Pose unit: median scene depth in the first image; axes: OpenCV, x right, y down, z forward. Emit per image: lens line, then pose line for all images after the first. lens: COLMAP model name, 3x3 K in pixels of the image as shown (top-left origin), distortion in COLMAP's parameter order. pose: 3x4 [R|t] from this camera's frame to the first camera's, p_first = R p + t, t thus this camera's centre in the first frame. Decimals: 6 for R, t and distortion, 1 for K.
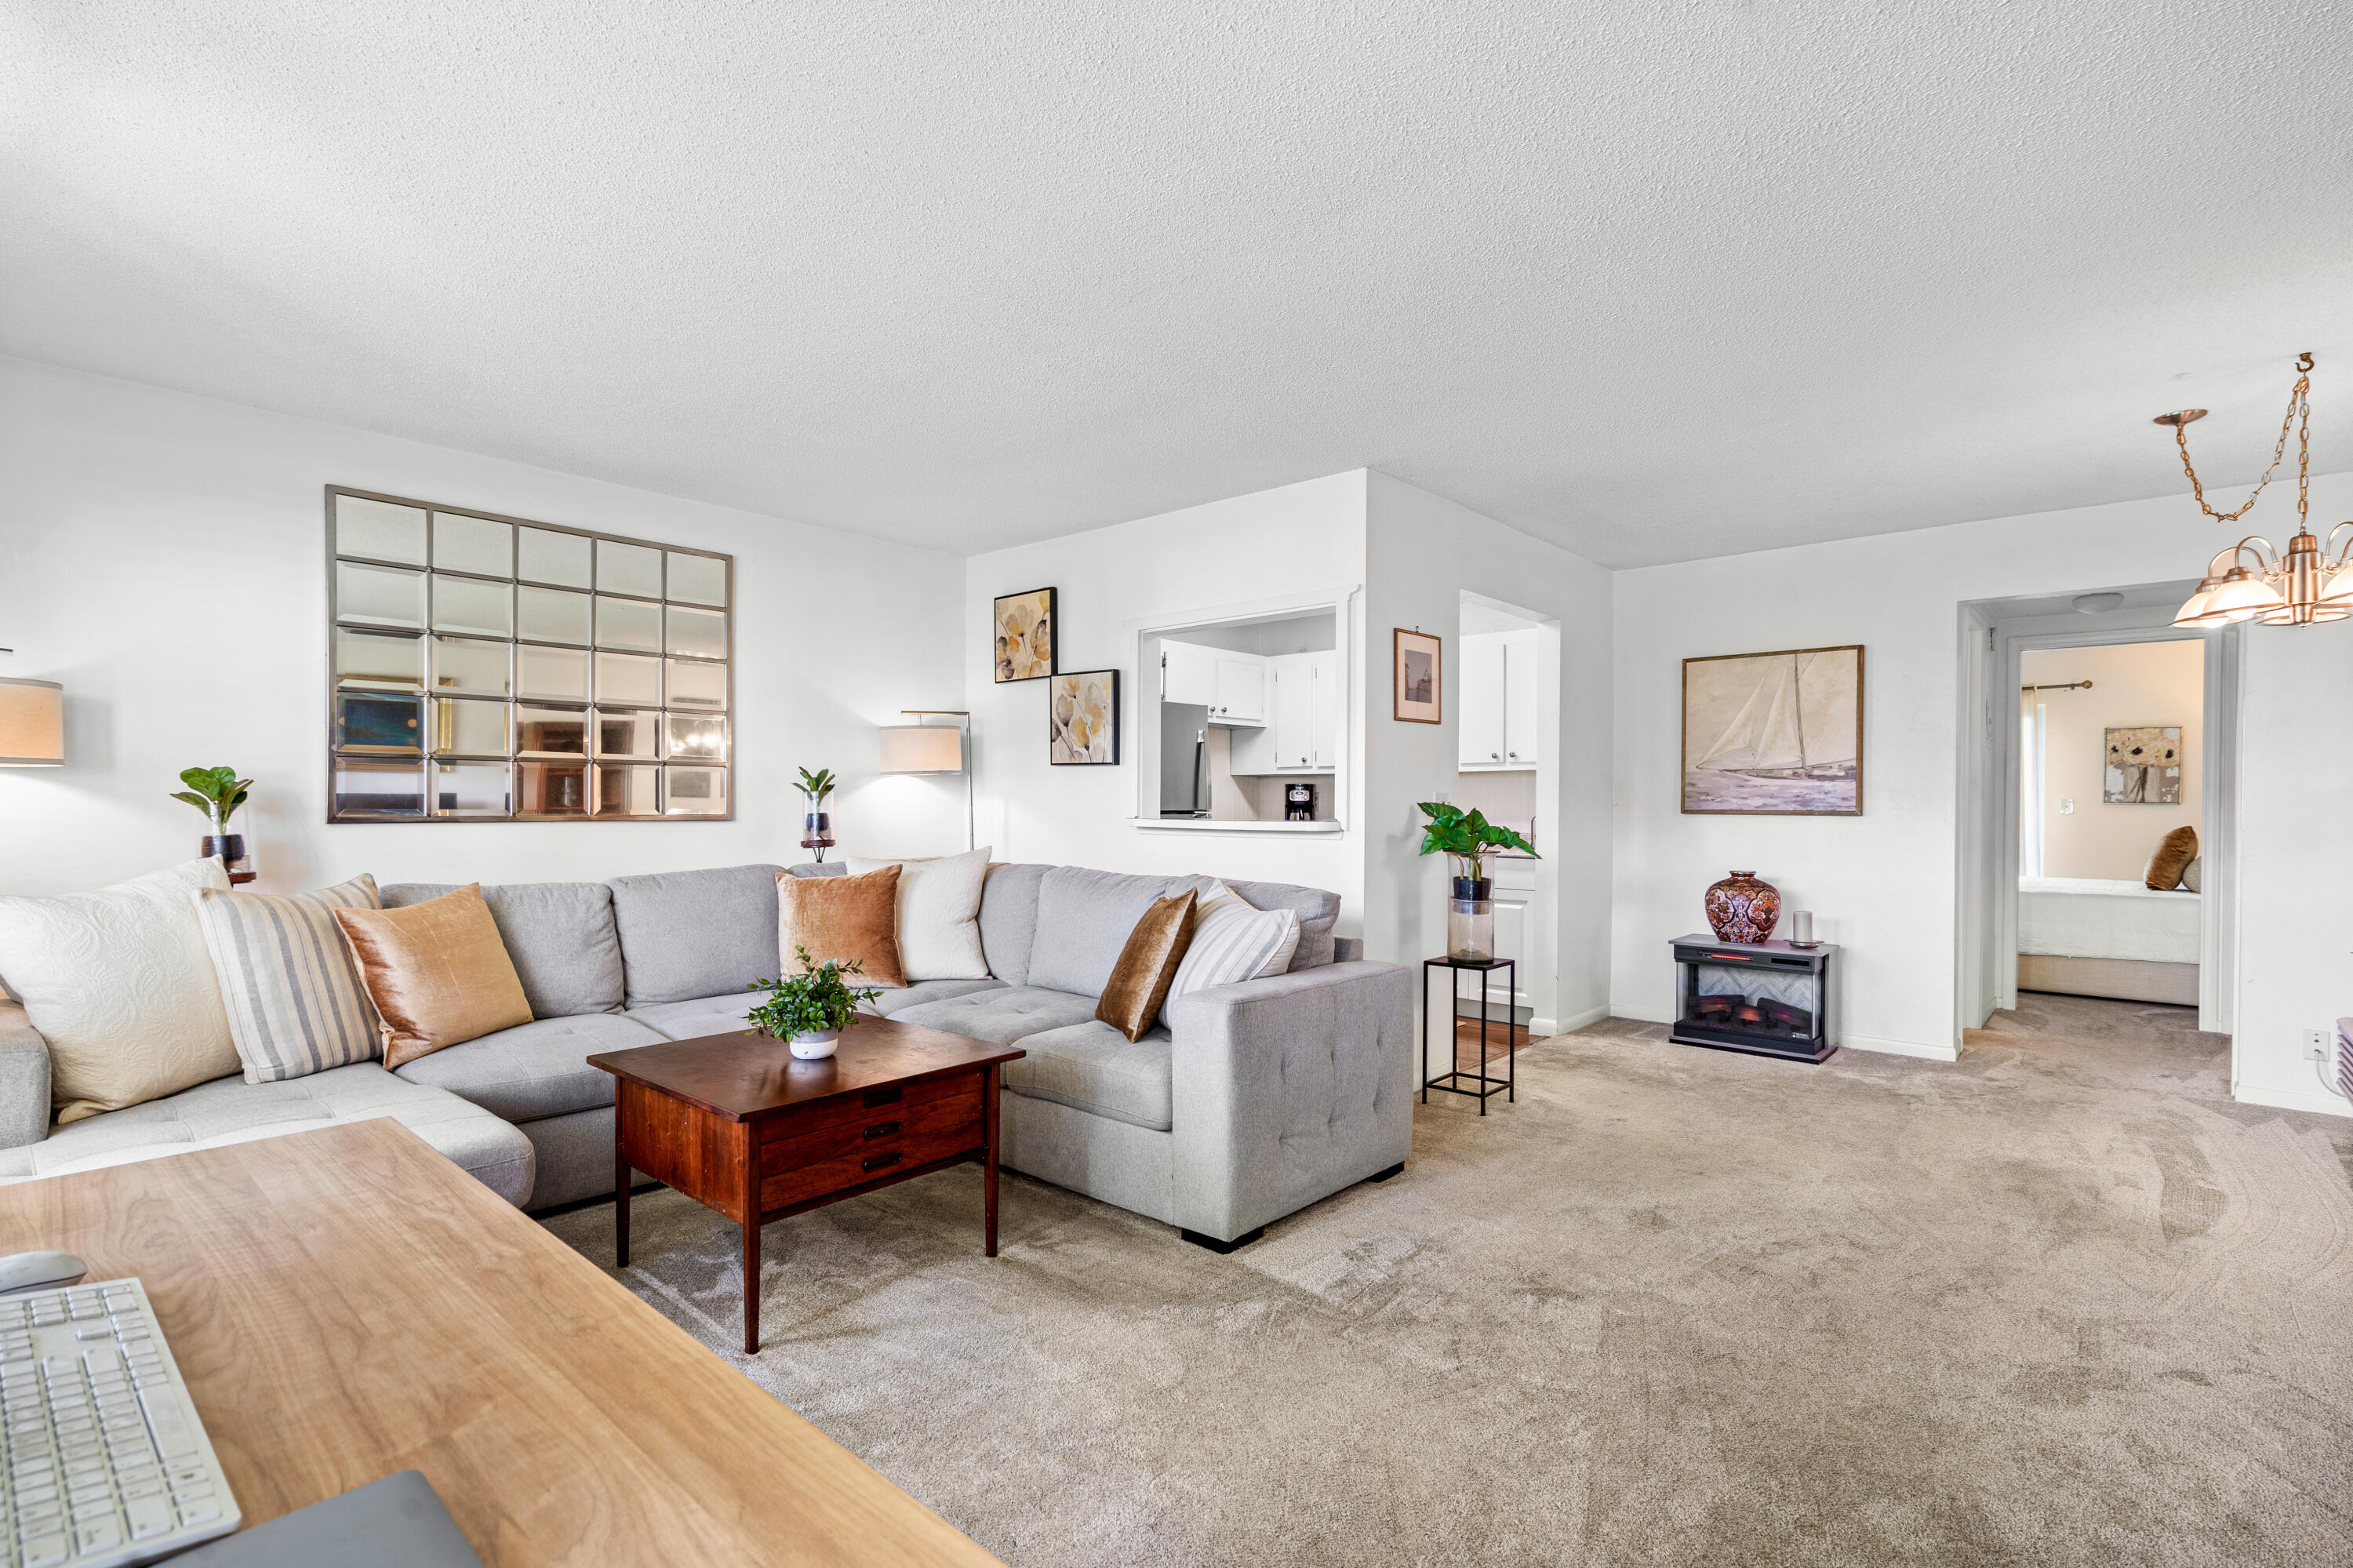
lens RADIAL K [[1110.4, 0, 1172.7], [0, 1110.4, 805.0], [0, 0, 1]] dist [0.000377, 0.000006]
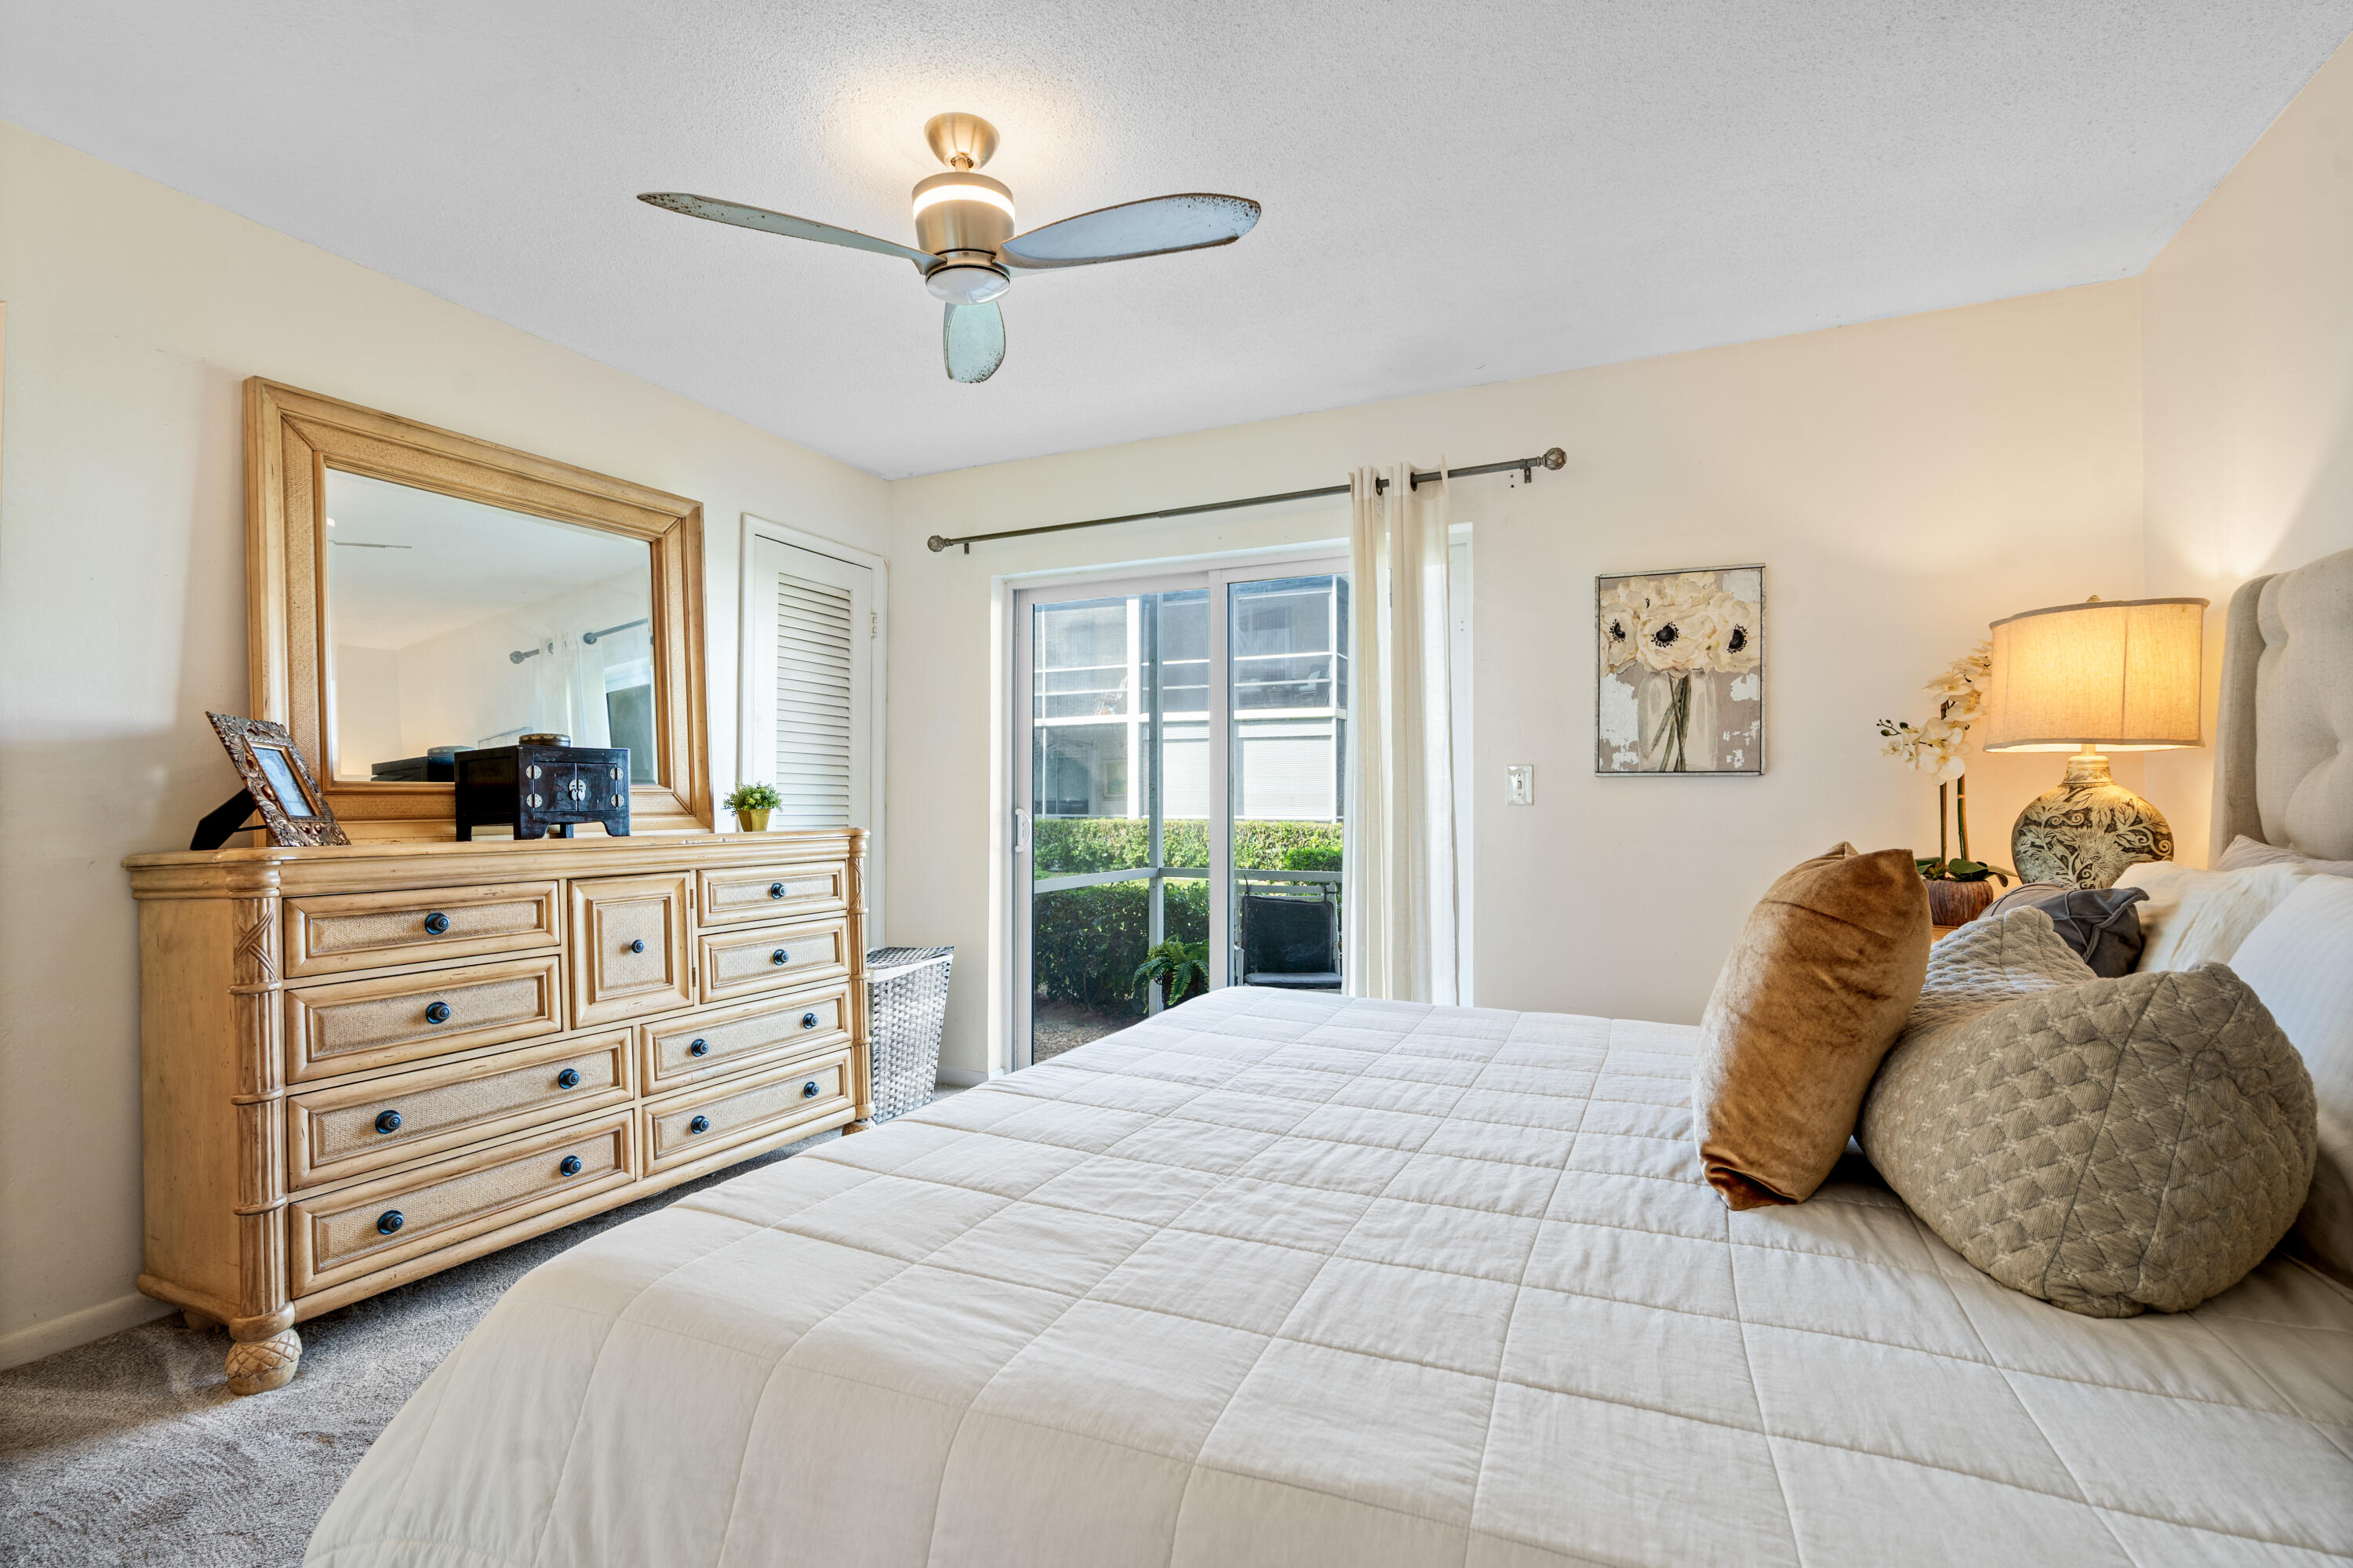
lens RADIAL K [[1099.4, 0, 1202.3], [0, 1099.4, 788.0], [0, 0, 1]] dist [0.002439, 0.000753]
pose [[0.951755, 0.000414, 0.306860, 0.957225], [0.004993, 0.999846, -0.016835, 0.014068], [-0.306820, 0.017555, 0.951606, 1.100296]]
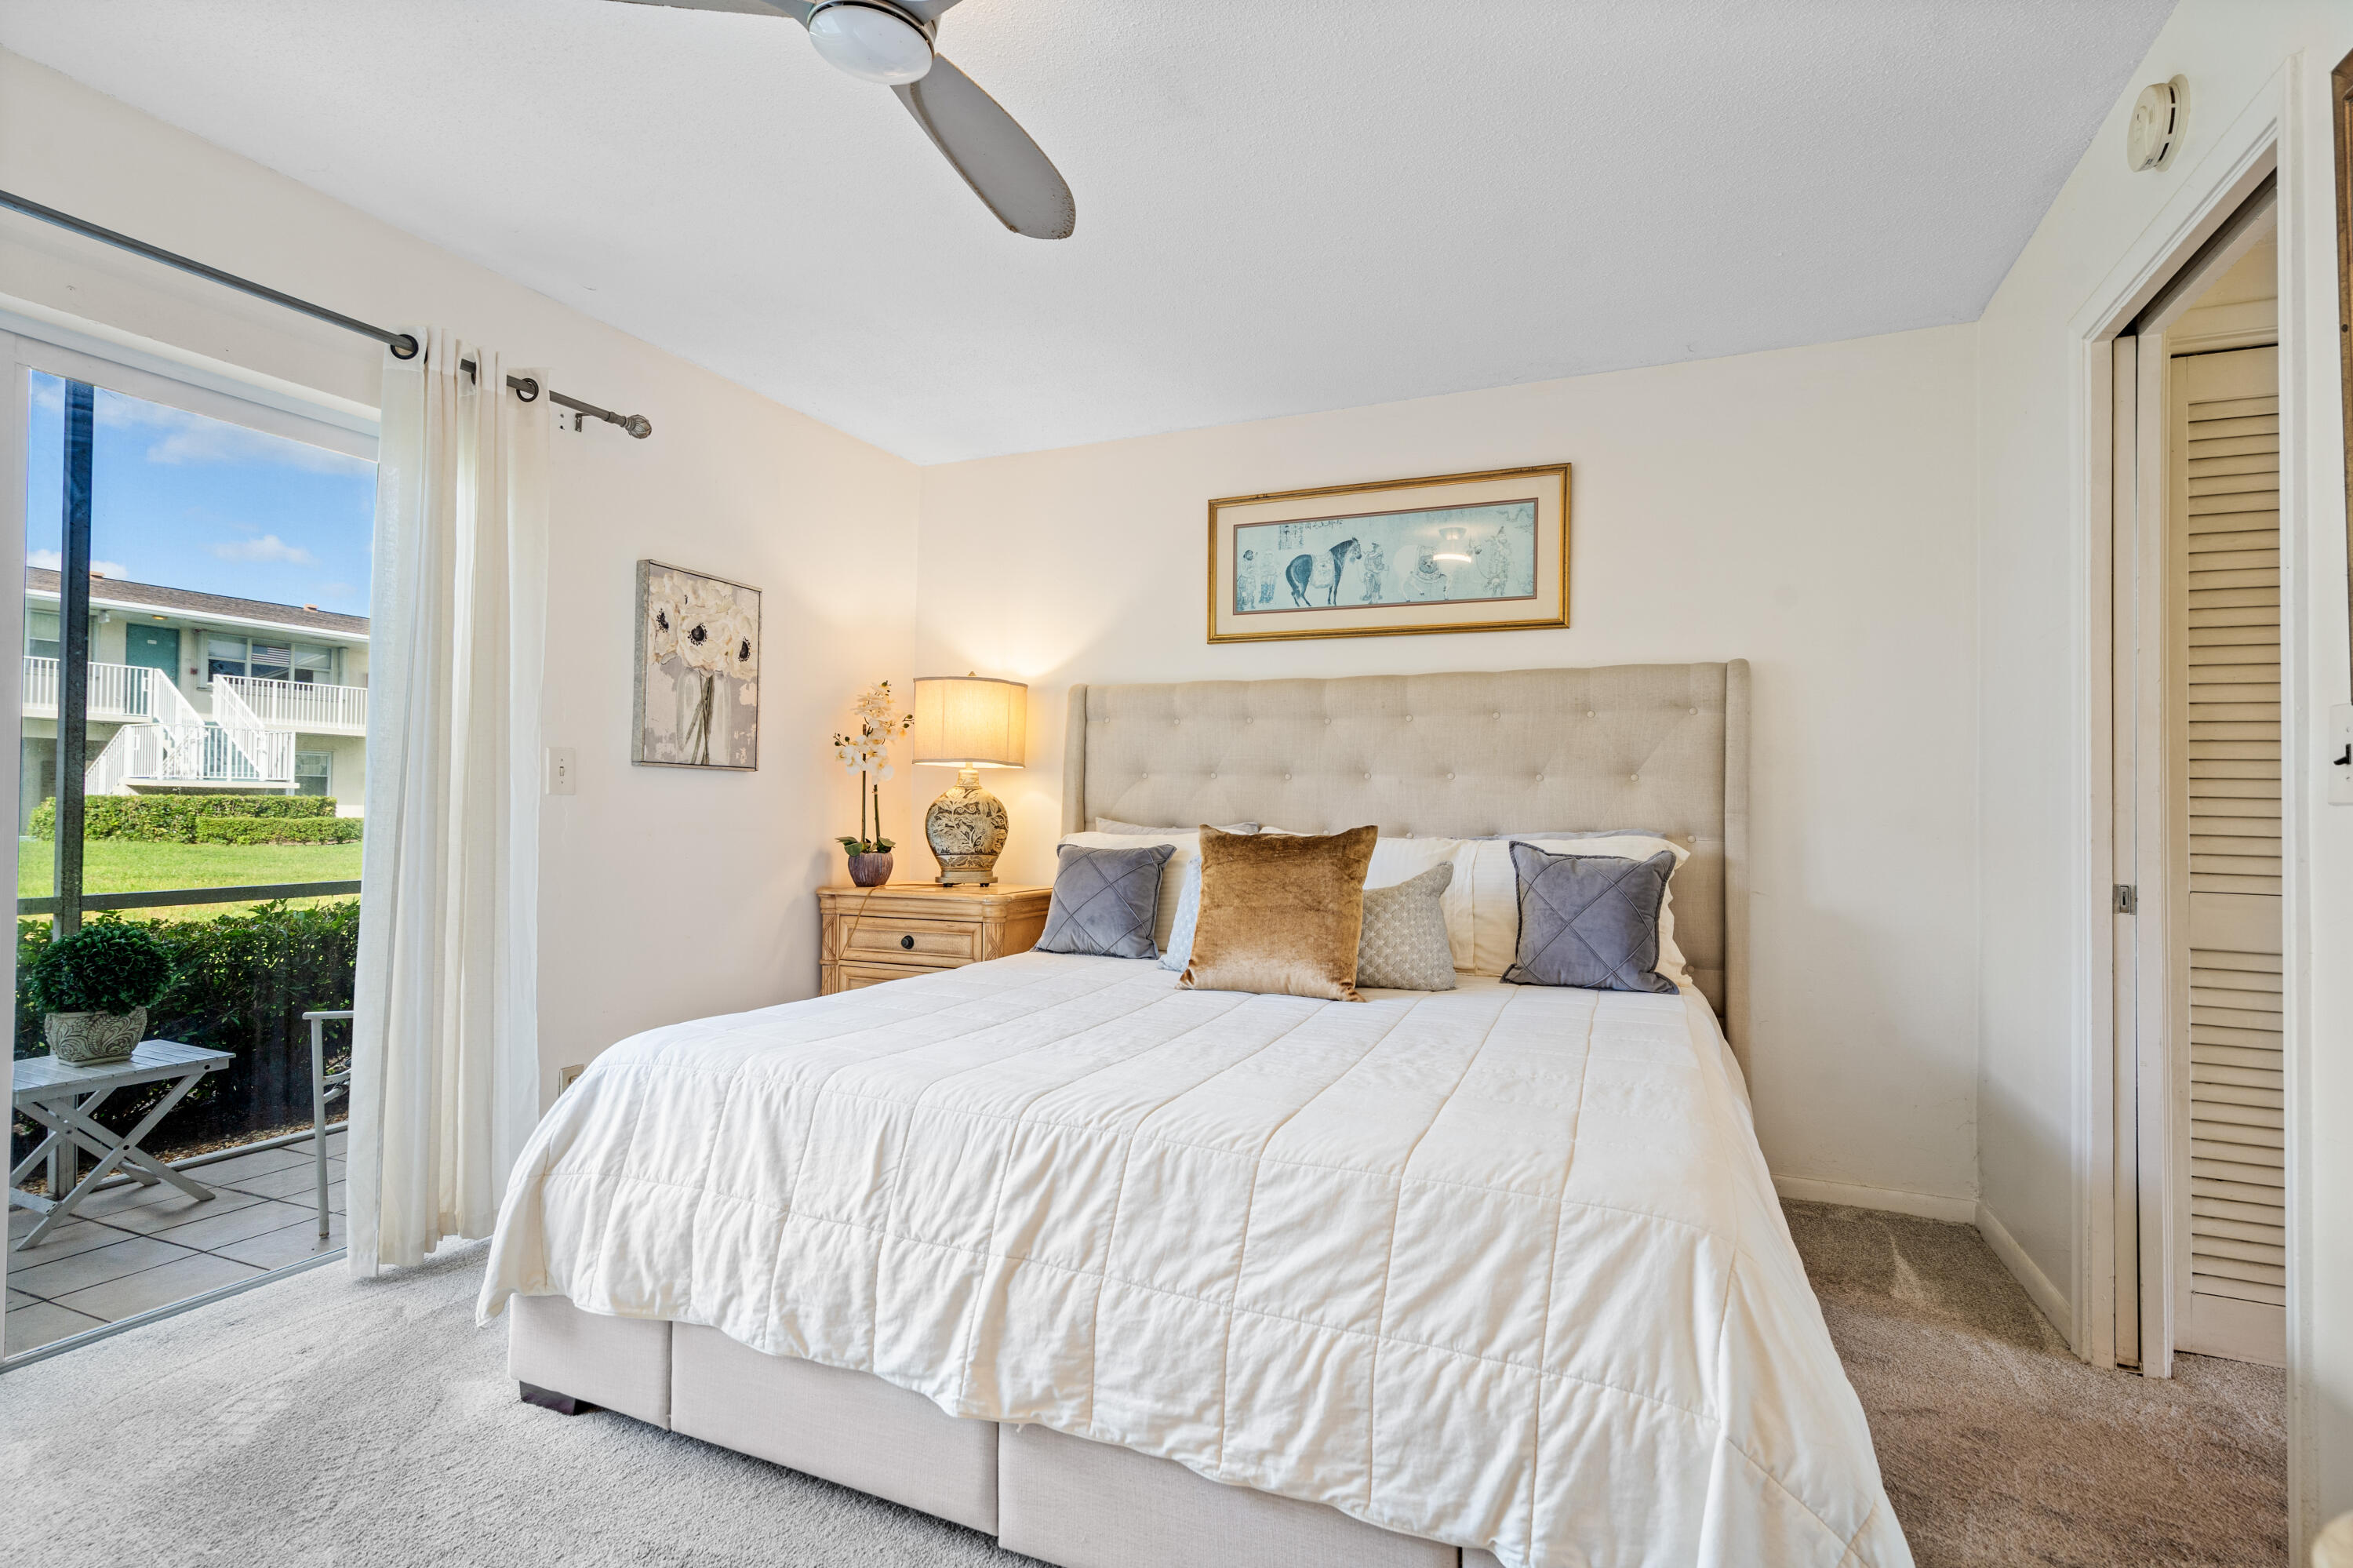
lens RADIAL K [[1099.4, 0, 1202.3], [0, 1099.4, 788.0], [0, 0, 1]] dist [0.002439, 0.000753]
pose [[-0.320929, 0.005882, 0.947085, 0.699311], [-0.011511, 0.999883, -0.010110, 0.012776], [-0.947033, -0.014147, -0.320824, 1.512005]]
